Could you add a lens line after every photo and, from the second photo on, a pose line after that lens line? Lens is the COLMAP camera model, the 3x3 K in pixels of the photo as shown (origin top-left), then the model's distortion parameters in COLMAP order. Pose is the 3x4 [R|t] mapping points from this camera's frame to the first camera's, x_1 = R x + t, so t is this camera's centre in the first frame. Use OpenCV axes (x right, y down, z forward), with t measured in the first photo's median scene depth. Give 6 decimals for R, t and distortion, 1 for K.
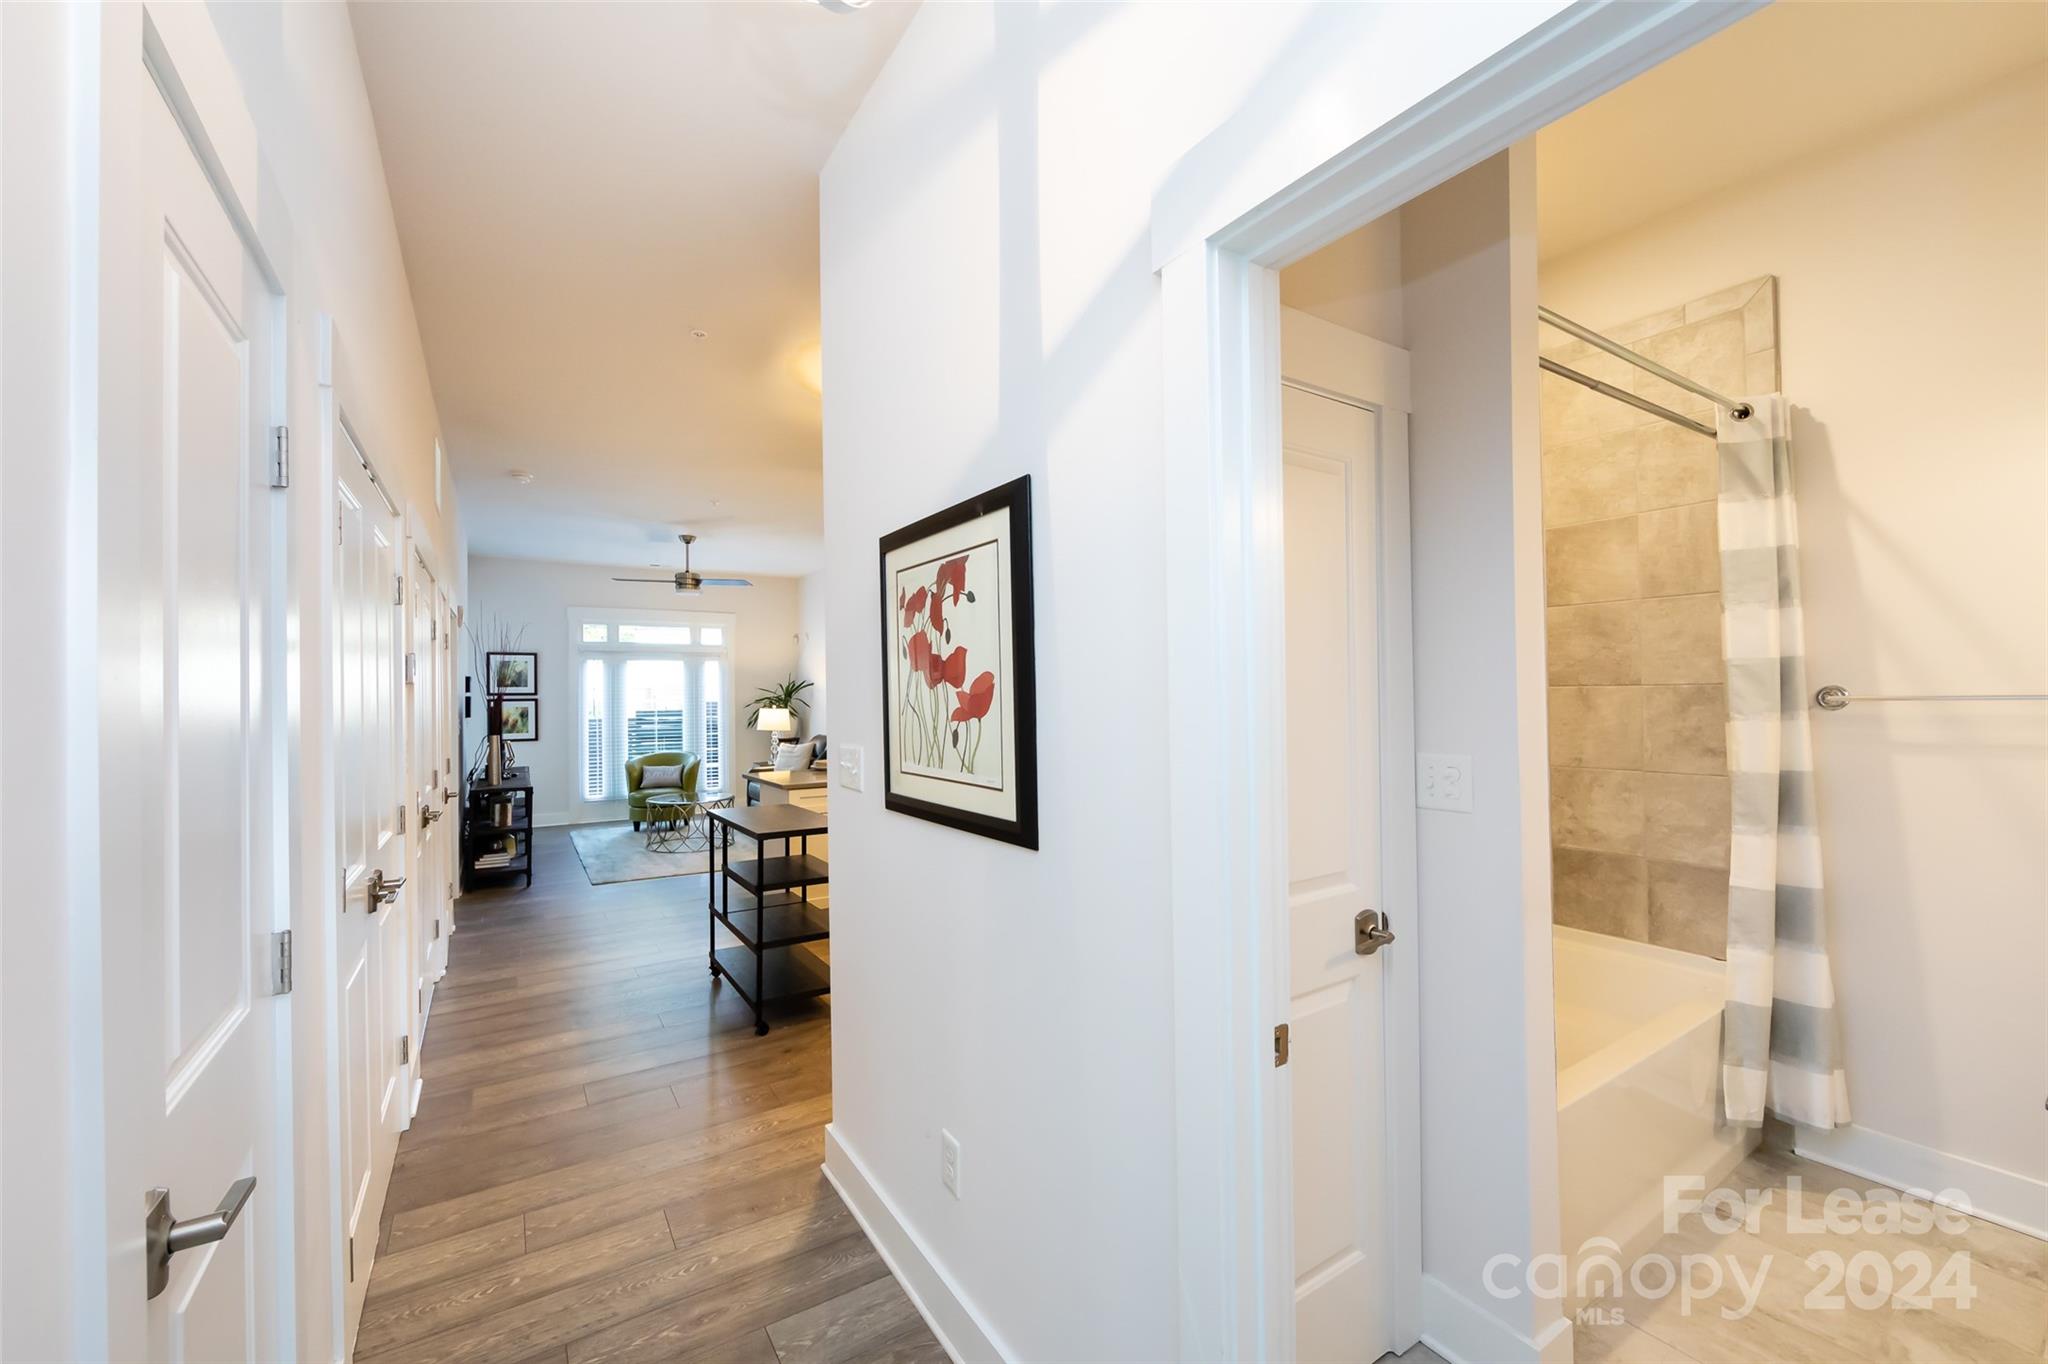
lens RADIAL K [[810.1, 0, 1014.8], [0, 810.1, 684.6], [0, 0, 1]] dist [-0.003363, -0.000880]
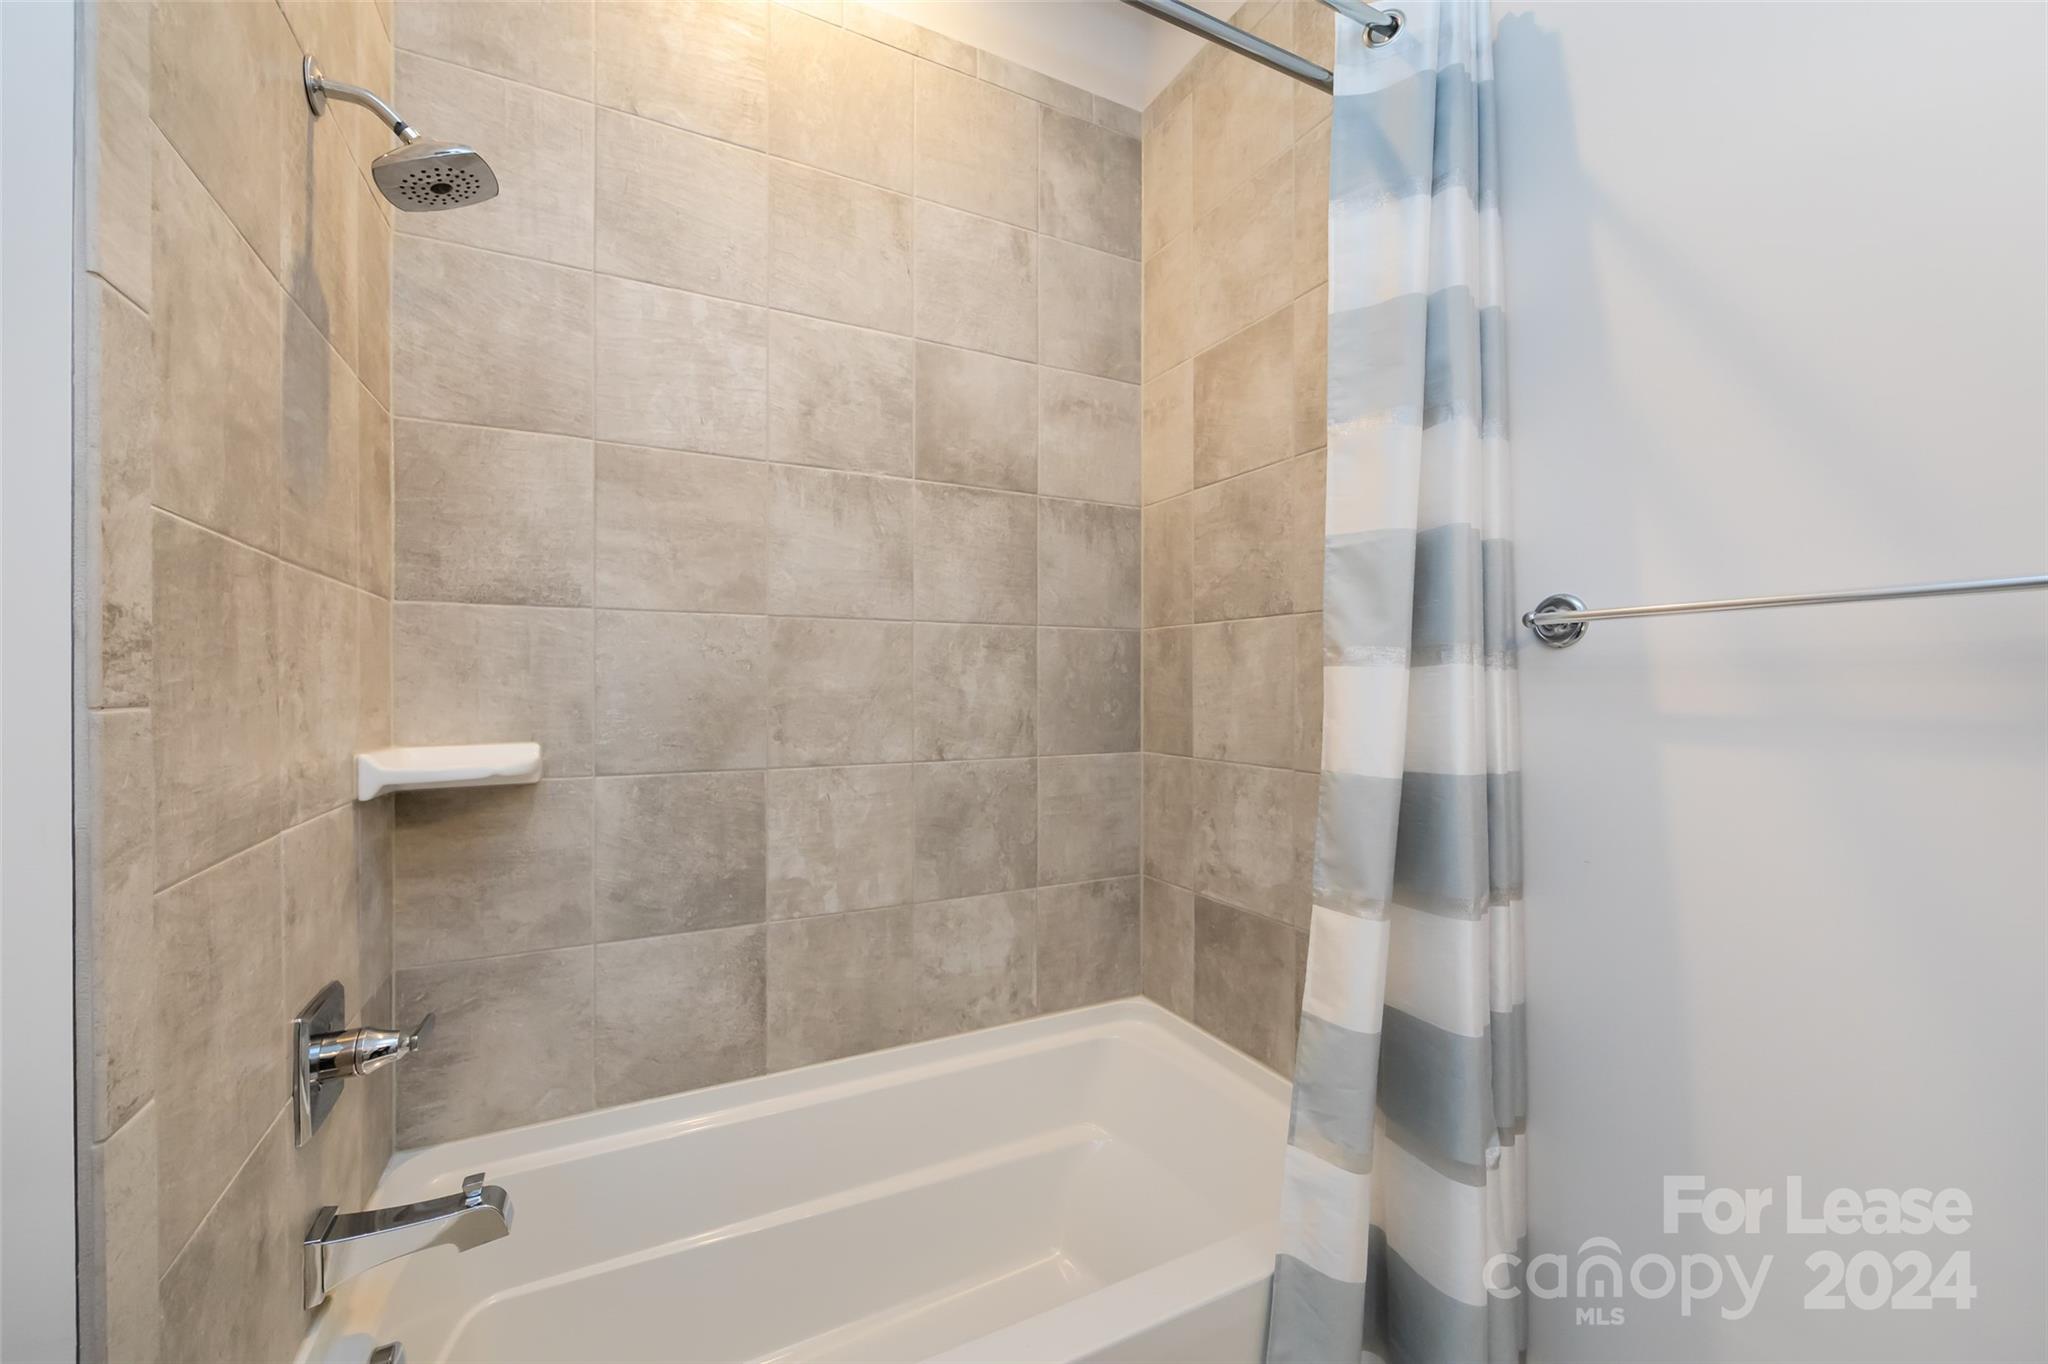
lens RADIAL K [[810.1, 0, 1021.6], [0, 810.1, 684.7], [0, 0, 1]] dist [-0.003363, -0.000880]
pose [[0.995149, 0.011509, -0.097705, 0.733486], [-0.009946, 0.999815, 0.016477, 0.047334], [0.097877, -0.015425, 0.995079, 0.491144]]
